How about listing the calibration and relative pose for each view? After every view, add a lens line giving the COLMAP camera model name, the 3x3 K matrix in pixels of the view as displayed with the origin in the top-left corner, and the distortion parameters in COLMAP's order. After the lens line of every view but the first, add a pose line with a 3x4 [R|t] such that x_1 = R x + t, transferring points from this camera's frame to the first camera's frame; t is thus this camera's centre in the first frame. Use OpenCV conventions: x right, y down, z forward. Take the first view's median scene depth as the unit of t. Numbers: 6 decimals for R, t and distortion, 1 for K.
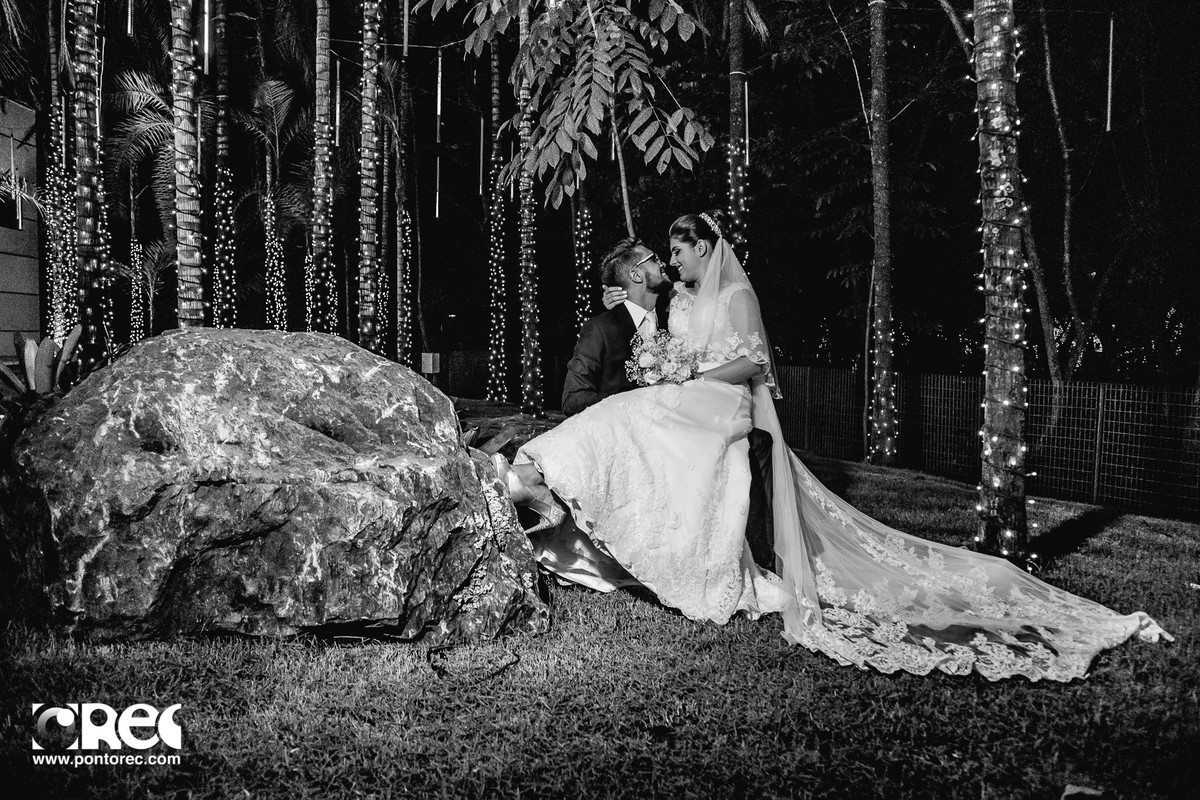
lens RADIAL K [[844.2, 0, 603.4], [0, 844.2, 405.2], [0, 0, 1]] dist [-0.074819, 0.007976]
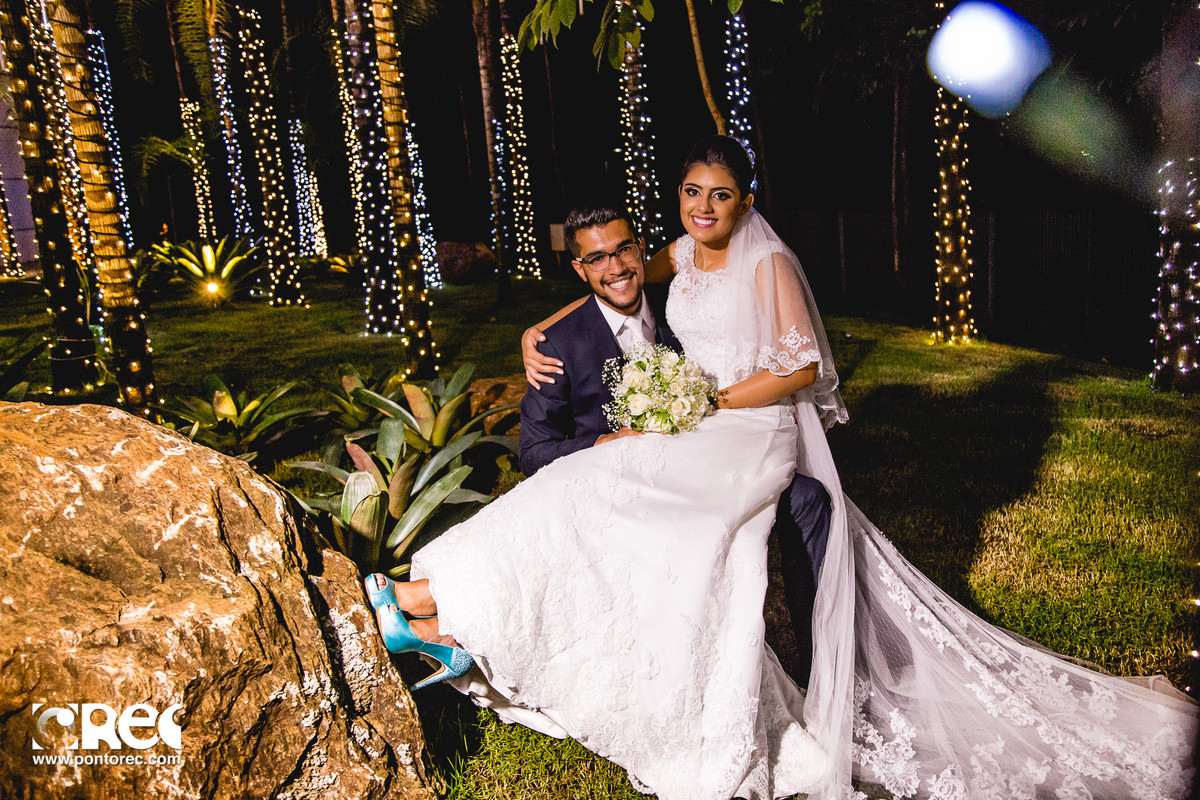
lens RADIAL K [[1096.9, 0, 602.6], [0, 1096.9, 404.0], [0, 0, 1]] dist [0.023866, 0.000000]
pose [[0.975489, -0.033447, -0.217492, 0.277857], [0.062764, 0.989614, 0.129321, -0.183368], [0.210908, -0.139802, 0.967457, 0.212377]]
